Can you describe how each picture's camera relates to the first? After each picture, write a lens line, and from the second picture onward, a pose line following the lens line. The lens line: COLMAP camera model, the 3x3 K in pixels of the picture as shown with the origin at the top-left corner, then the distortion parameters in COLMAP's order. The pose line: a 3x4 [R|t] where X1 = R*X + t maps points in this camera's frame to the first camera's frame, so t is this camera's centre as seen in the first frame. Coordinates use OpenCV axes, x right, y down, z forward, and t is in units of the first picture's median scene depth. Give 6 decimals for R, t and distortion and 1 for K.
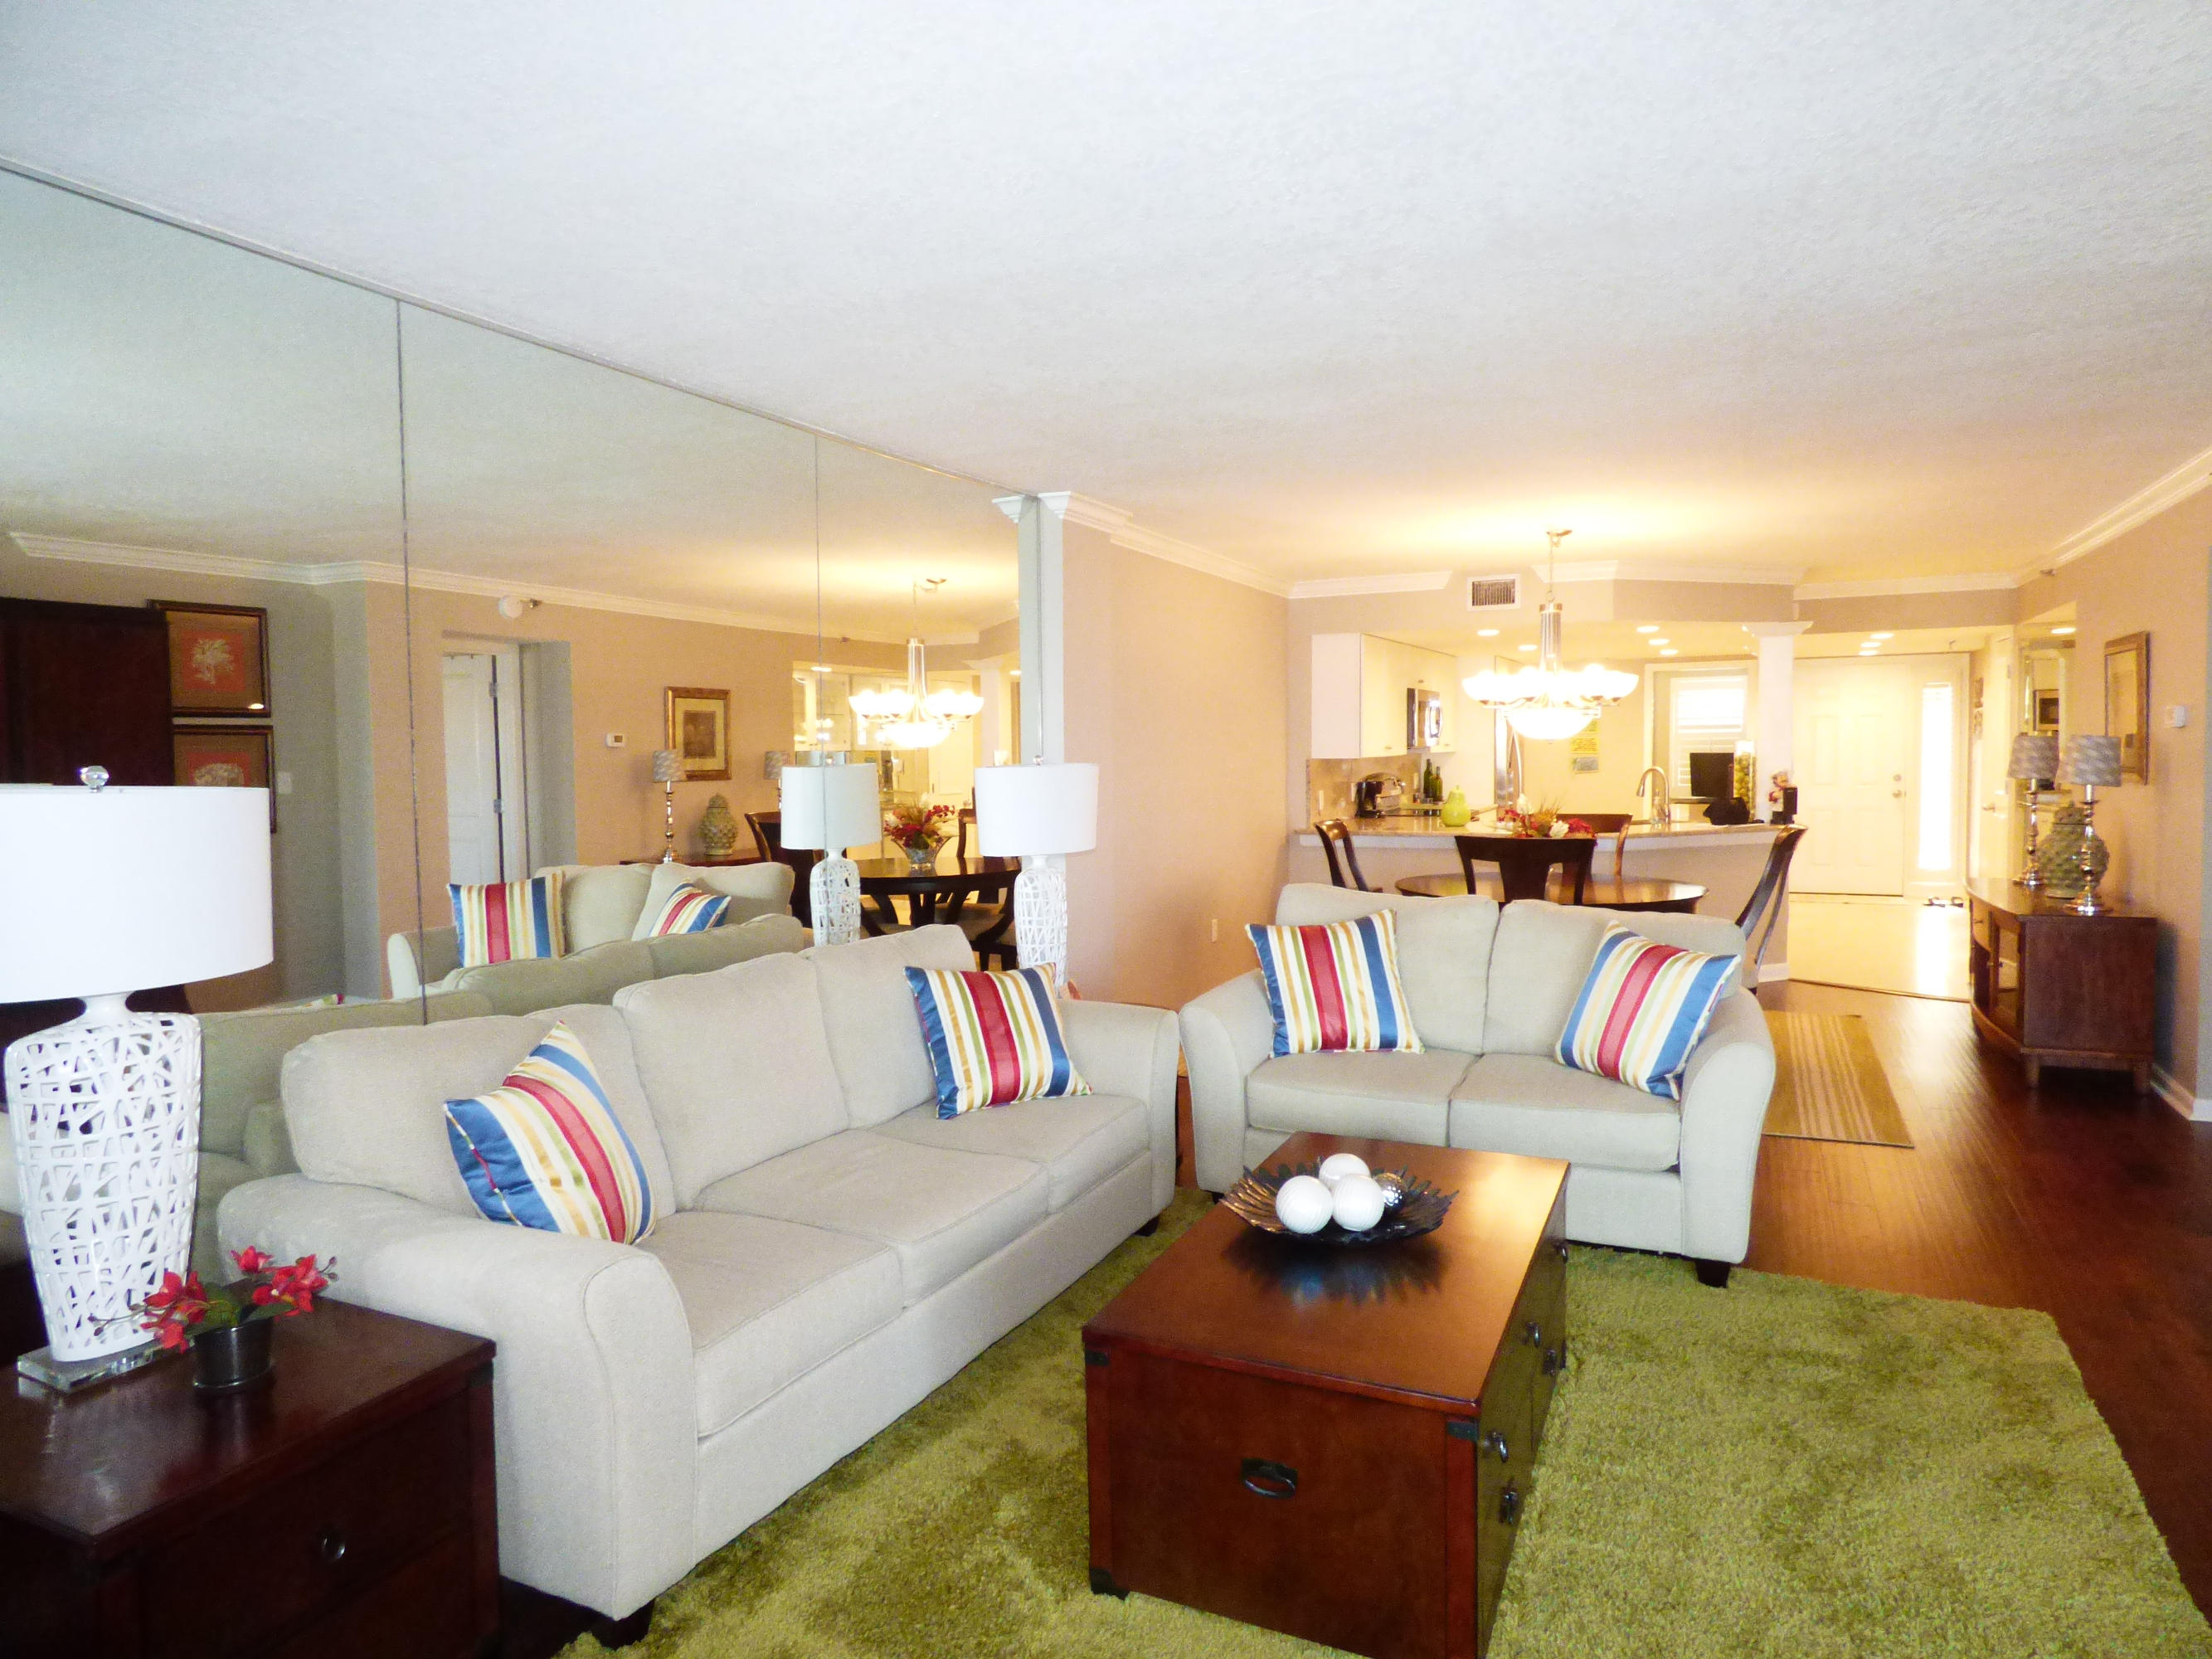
lens RADIAL K [[1326.1, 0, 1087.4], [0, 1326.1, 818.9], [0, 0, 1]] dist [-0.015713, 0.008209]
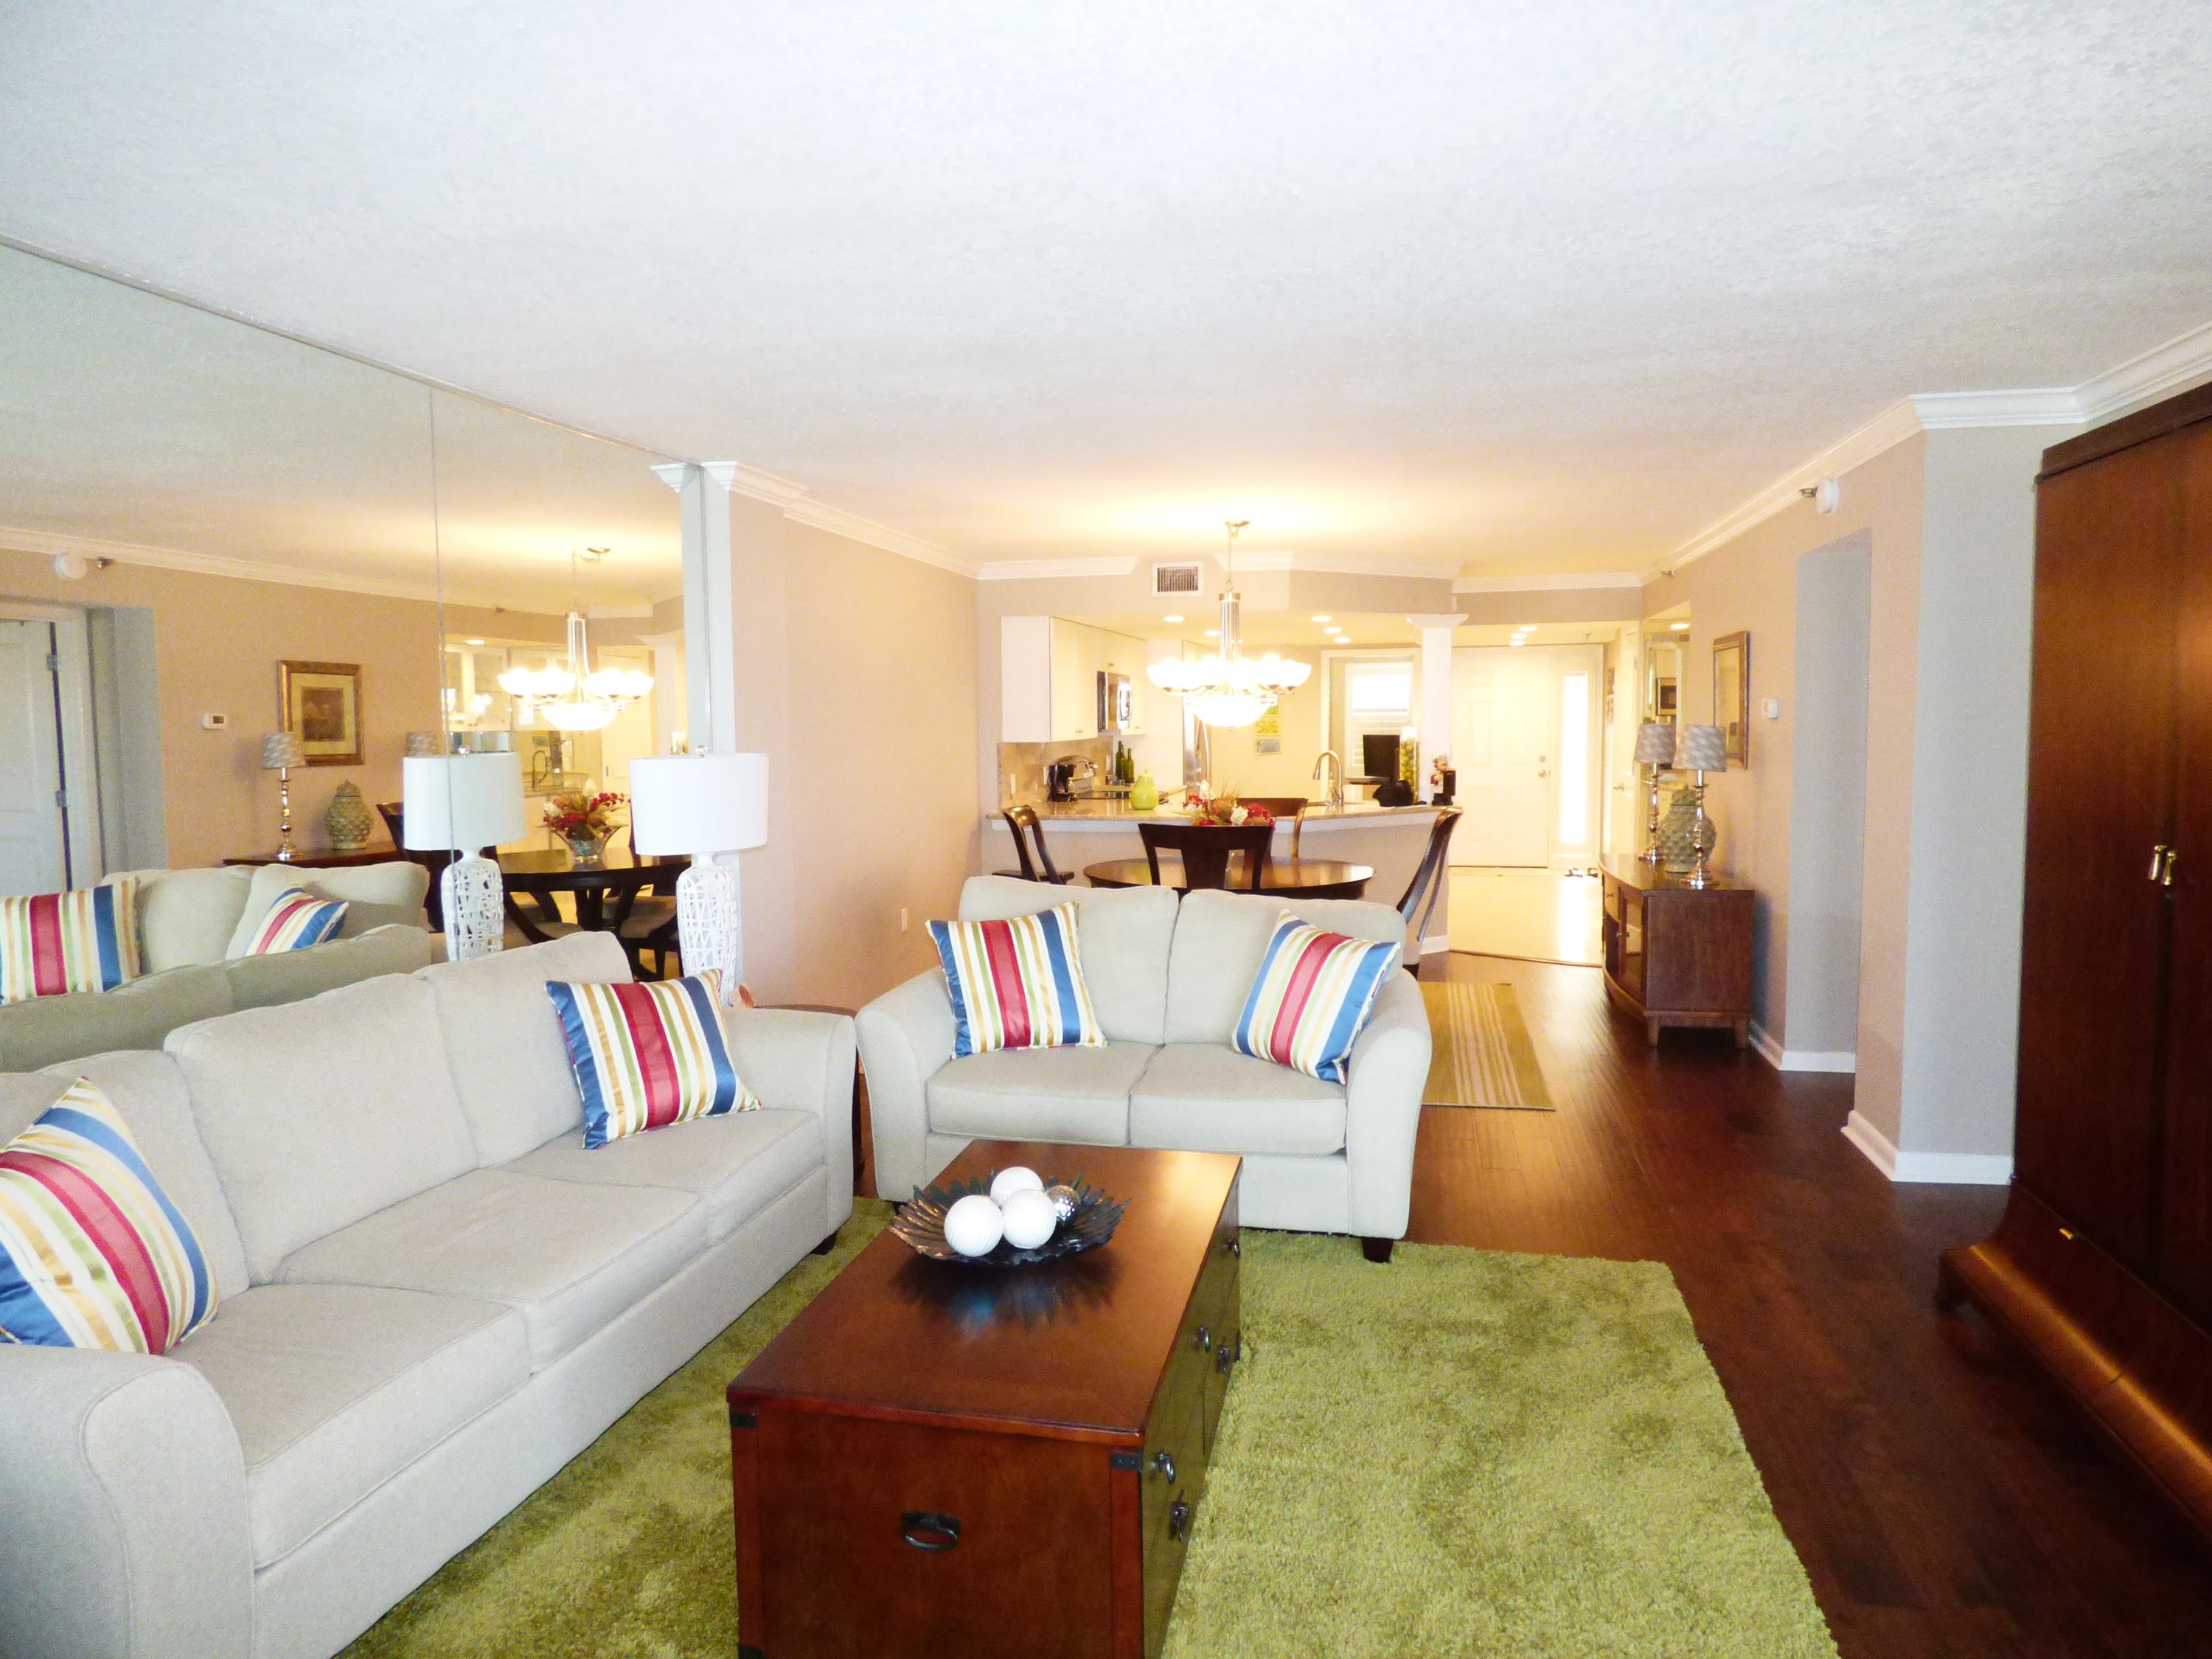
lens RADIAL K [[1330.7, 0, 1082.2], [0, 1330.7, 829.6], [0, 0, 1]] dist [0.005880, 0.000991]
pose [[0.976721, -0.014396, 0.214028, 0.024742], [0.008698, 0.999583, 0.027541, -0.013361], [-0.214335, -0.025038, 0.976439, 0.032373]]
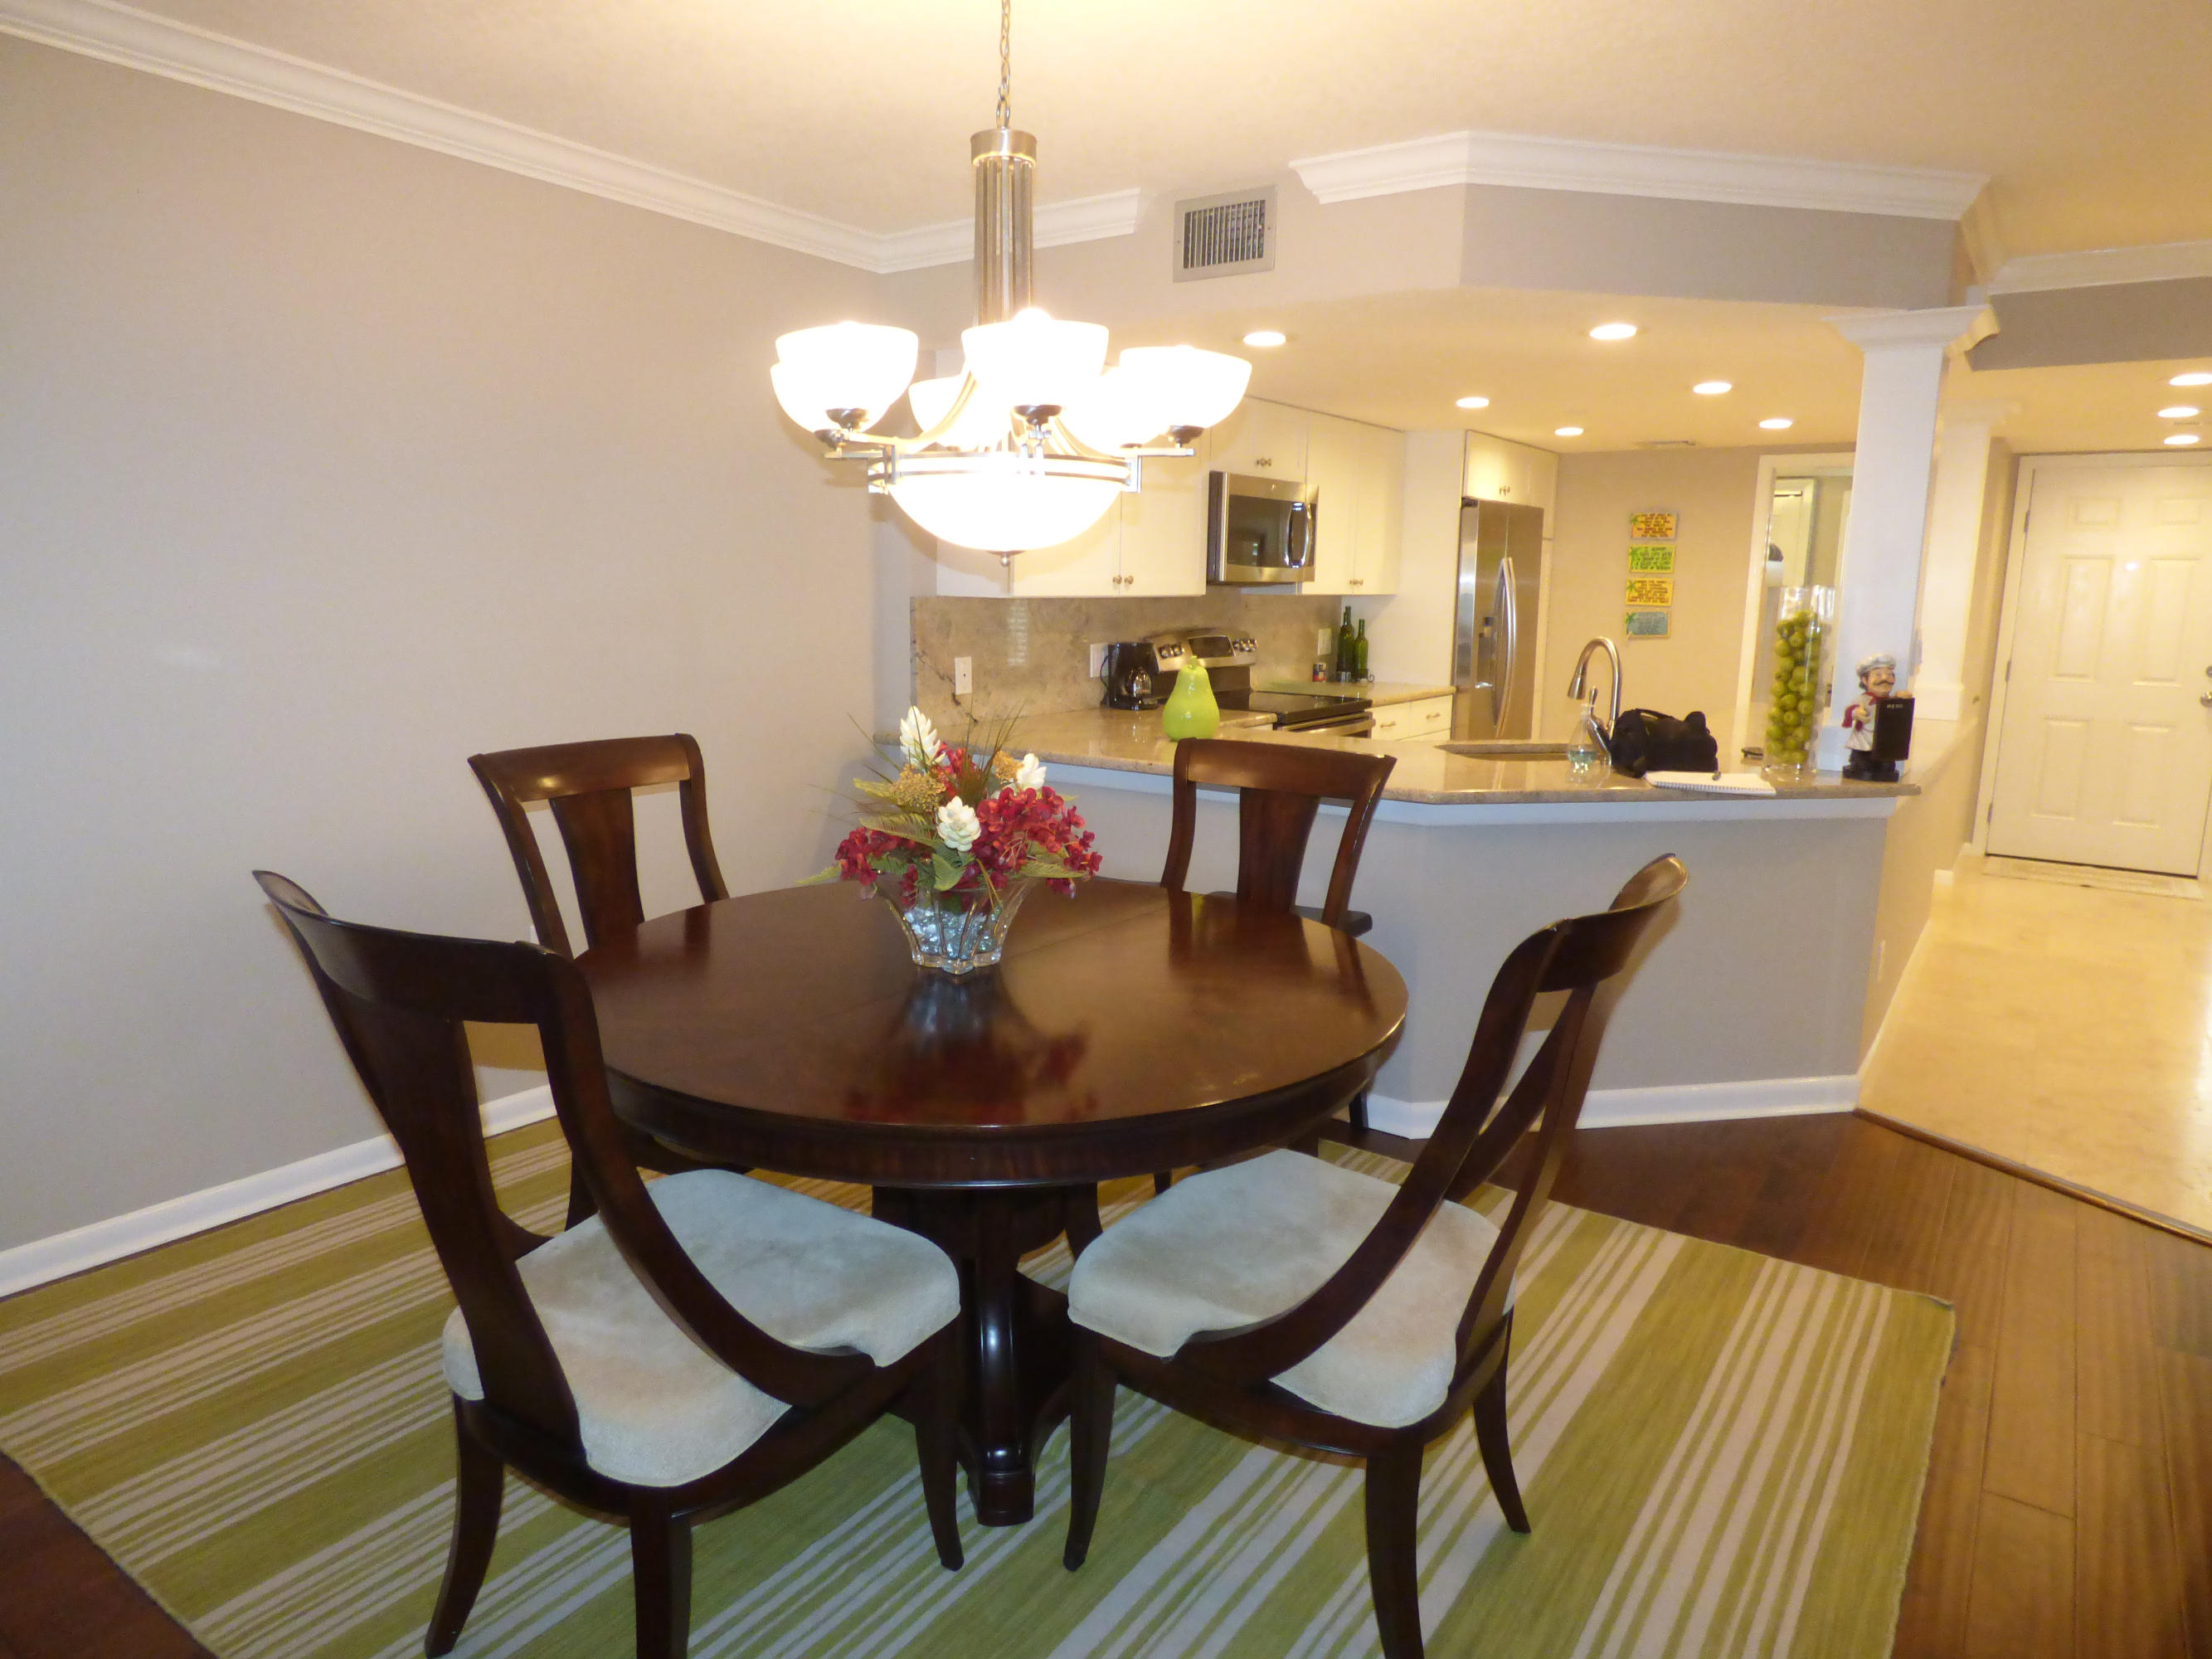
lens RADIAL K [[1341.2, 0, 1106.9], [0, 1341.2, 811.4], [0, 0, 1]] dist [0.001603, 0.001309]
pose [[0.979552, 0.061675, -0.191504, 0.619868], [-0.039781, 0.992436, 0.116136, -0.047193], [0.197219, -0.106144, 0.974597, 0.869150]]
